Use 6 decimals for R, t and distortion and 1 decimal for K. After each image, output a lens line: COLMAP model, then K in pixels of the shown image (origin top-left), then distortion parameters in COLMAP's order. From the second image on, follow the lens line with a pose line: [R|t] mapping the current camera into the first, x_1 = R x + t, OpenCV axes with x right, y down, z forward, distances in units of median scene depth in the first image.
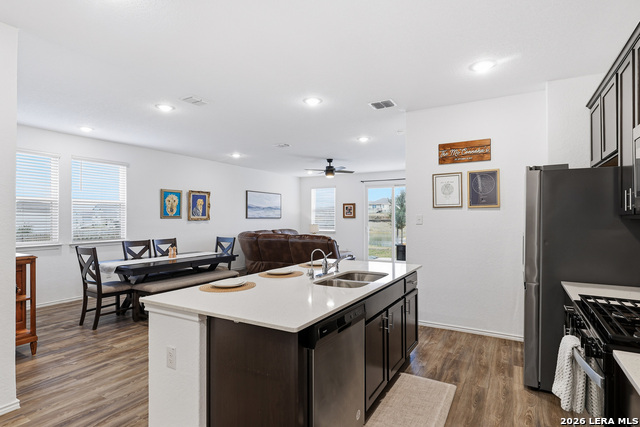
lens RADIAL K [[333.6, 0, 322.9], [0, 333.6, 217.2], [0, 0, 1]] dist [0.001362, -0.000248]
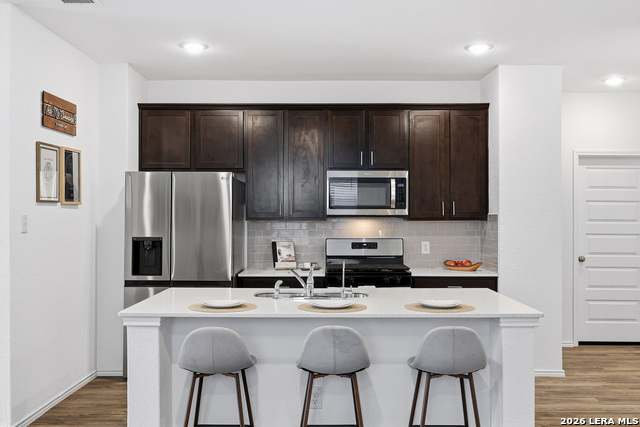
lens RADIAL K [[623.3, 0, 320.0], [0, 623.3, 213.5], [0, 0, 1]] dist [0.010440, 0.002032]
pose [[-0.489355, 0.005321, 0.872068, -0.811693], [-0.003671, 0.999960, -0.008161, -0.002331], [-0.872077, -0.007195, -0.489316, 1.106019]]
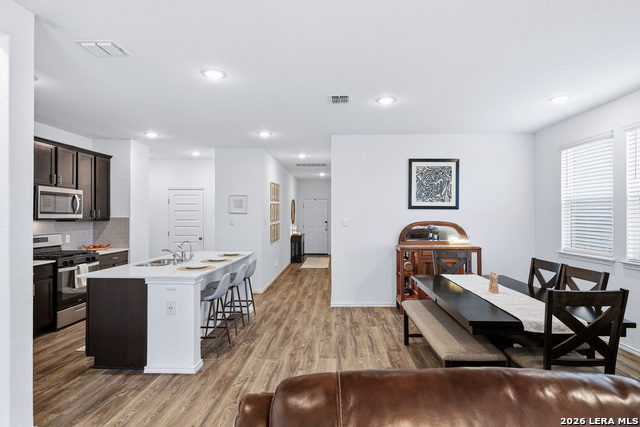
lens RADIAL K [[344.4, 0, 320.0], [0, 344.4, 213.5], [0, 0, 1]] dist [0.001762, -0.000156]
pose [[-0.890198, -0.001948, -0.455569, 0.106645], [0.003110, 0.999942, -0.010352, -0.011557], [0.455562, -0.010632, -0.890140, 1.729844]]
